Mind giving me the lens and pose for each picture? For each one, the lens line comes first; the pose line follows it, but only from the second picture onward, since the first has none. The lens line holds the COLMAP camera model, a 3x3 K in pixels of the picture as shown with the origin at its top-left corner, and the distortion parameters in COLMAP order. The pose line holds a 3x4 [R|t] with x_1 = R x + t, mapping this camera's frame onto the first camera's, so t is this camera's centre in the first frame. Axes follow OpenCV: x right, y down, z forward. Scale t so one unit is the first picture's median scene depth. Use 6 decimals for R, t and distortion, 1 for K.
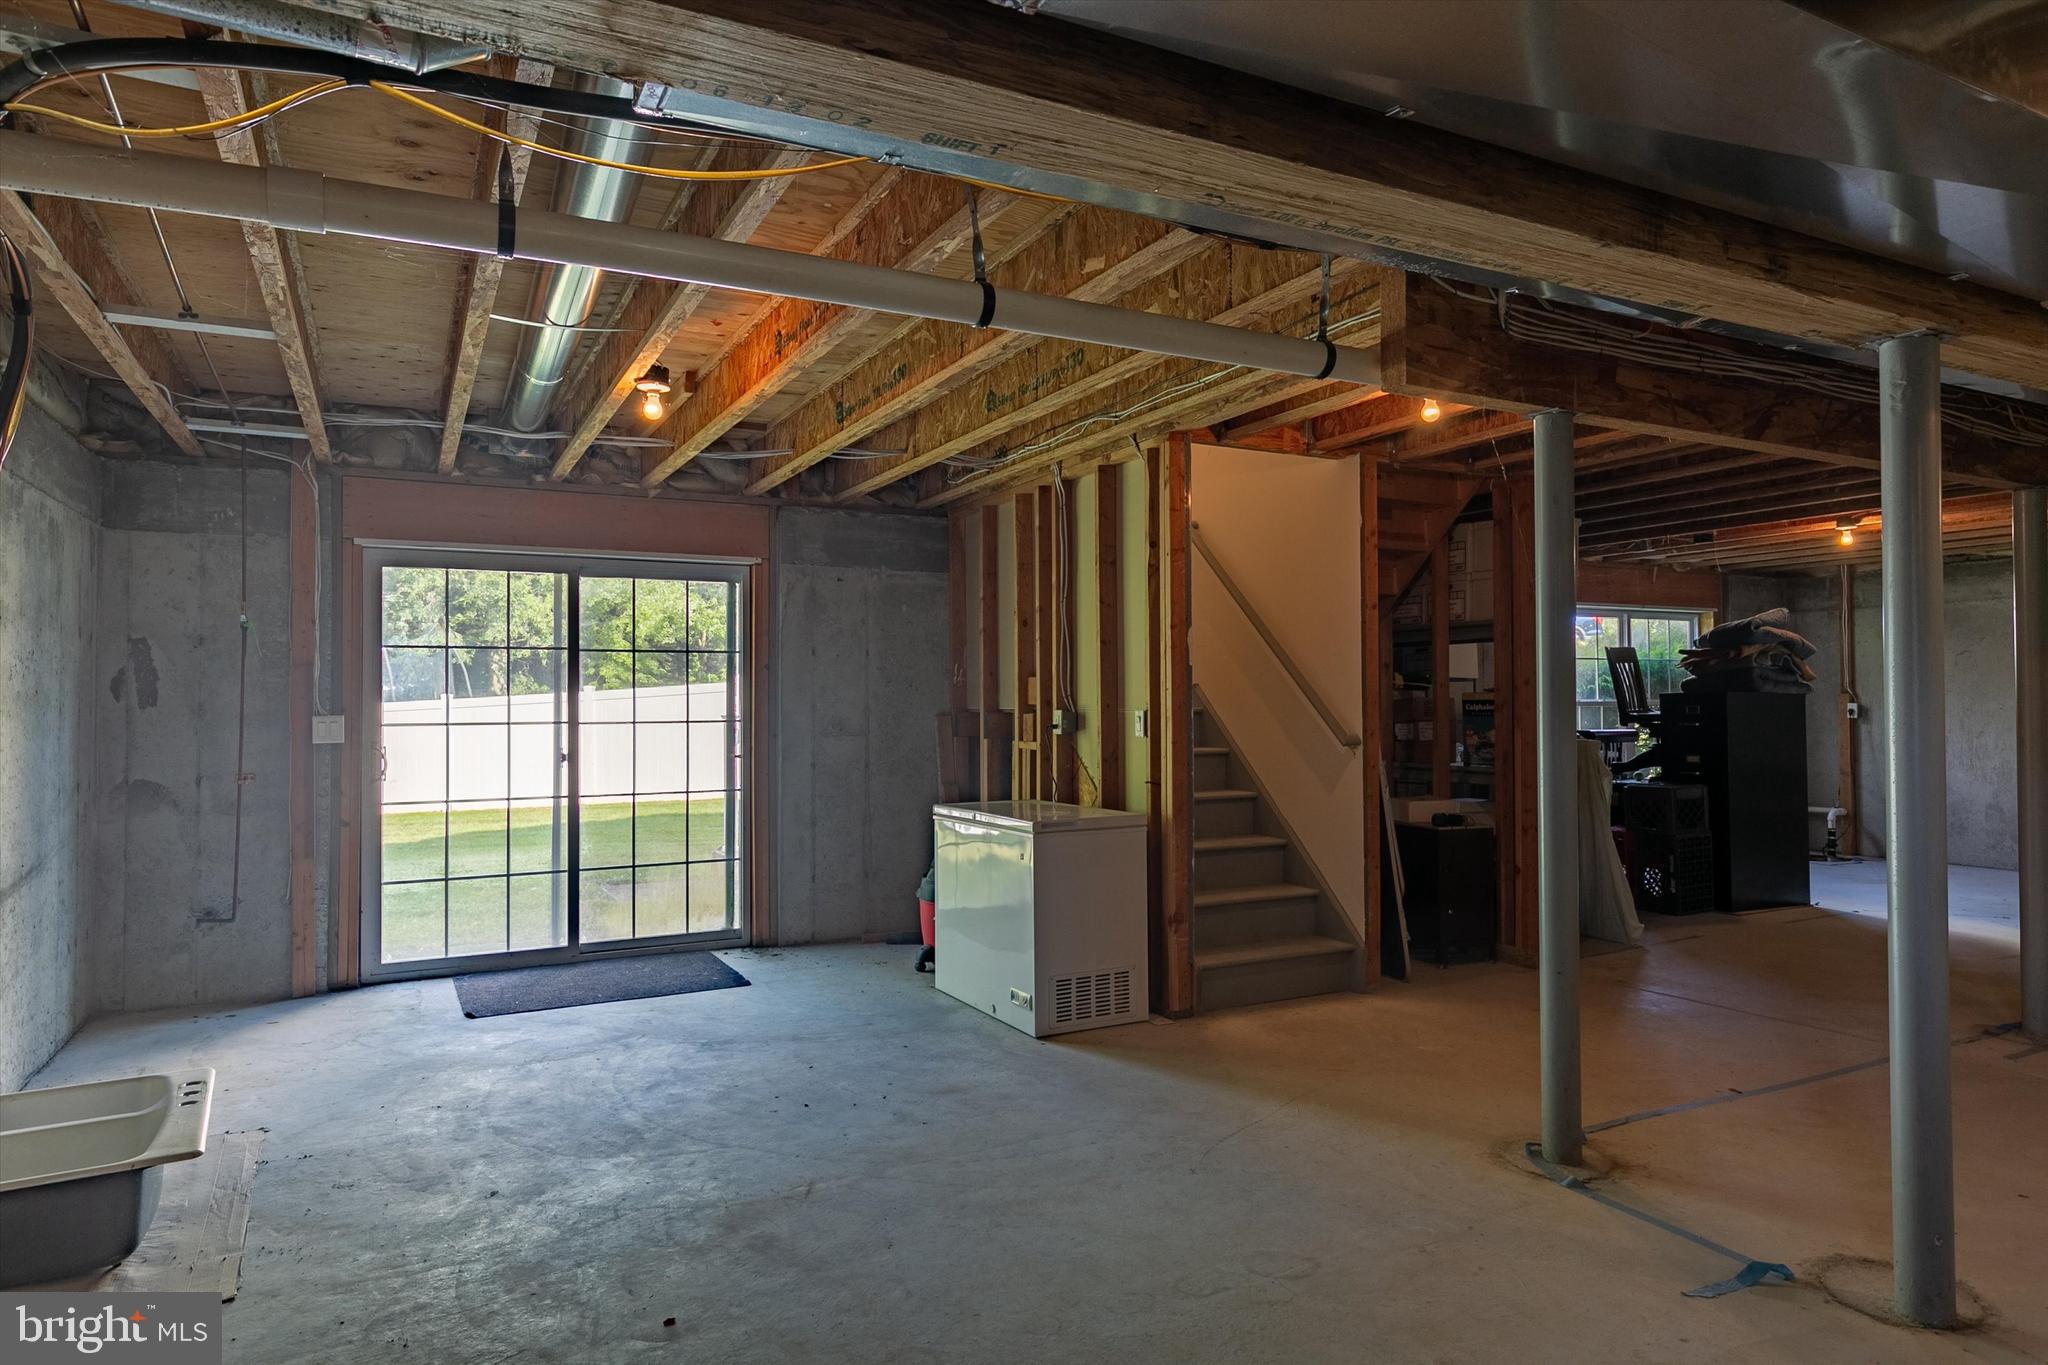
lens RADIAL K [[1244.1, 0, 1030.6], [0, 1244.1, 674.0], [0, 0, 1]] dist [-0.015317, 0.000468]
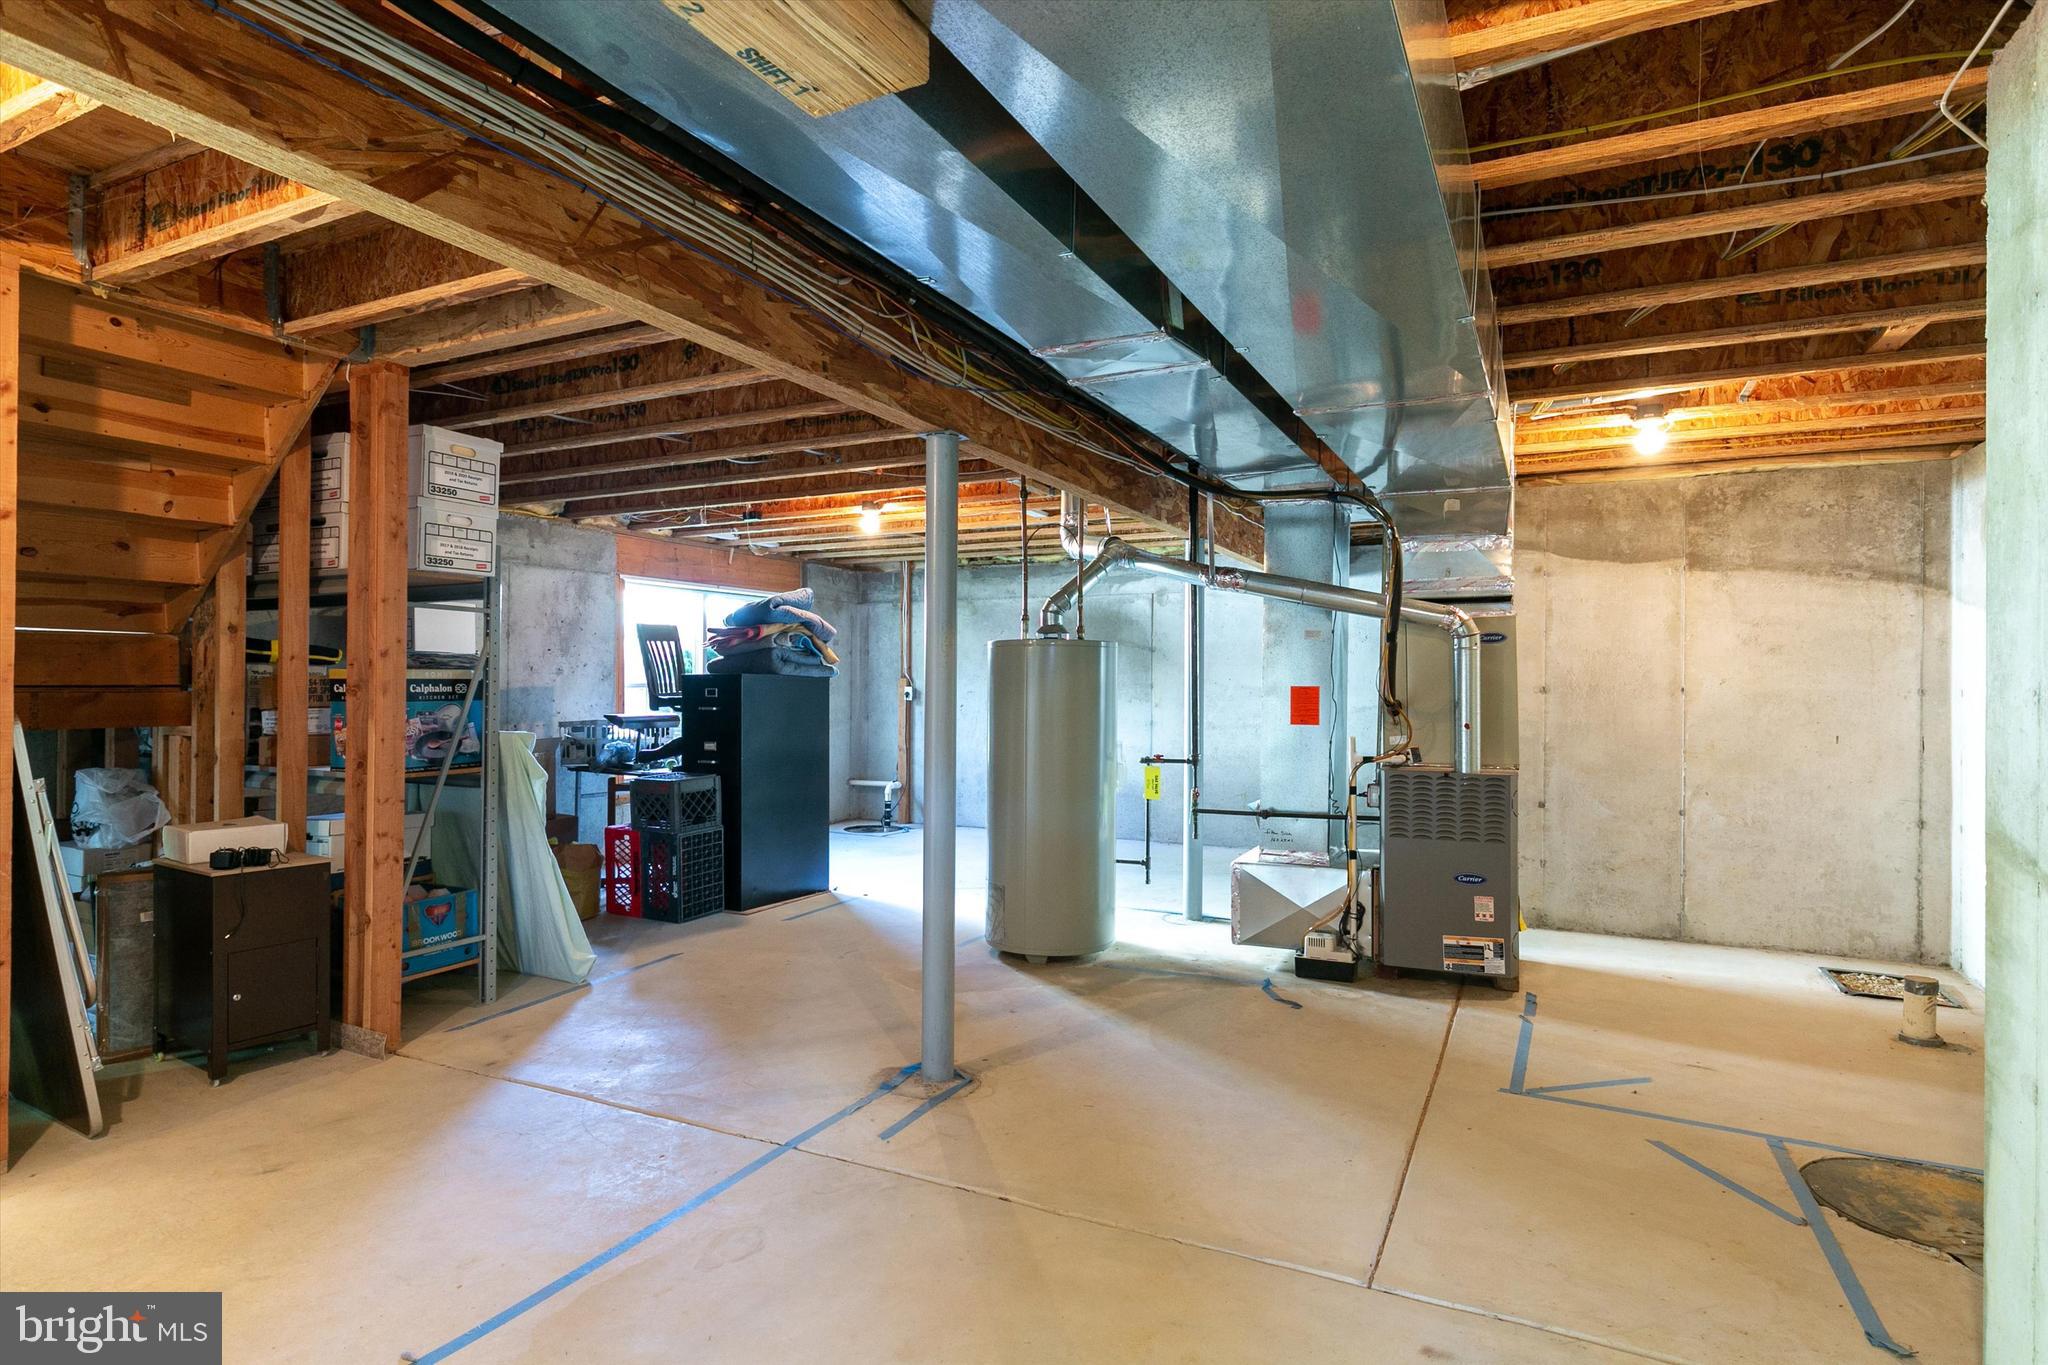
lens RADIAL K [[1092.7, 0, 1019.2], [0, 1092.7, 682.9], [0, 0, 1]] dist [-0.006206, 0.002136]
pose [[0.810181, 0.007453, 0.586133, 0.244026], [-0.020296, 0.999676, 0.015343, 0.004400], [-0.585828, -0.024327, 0.810070, 0.209481]]
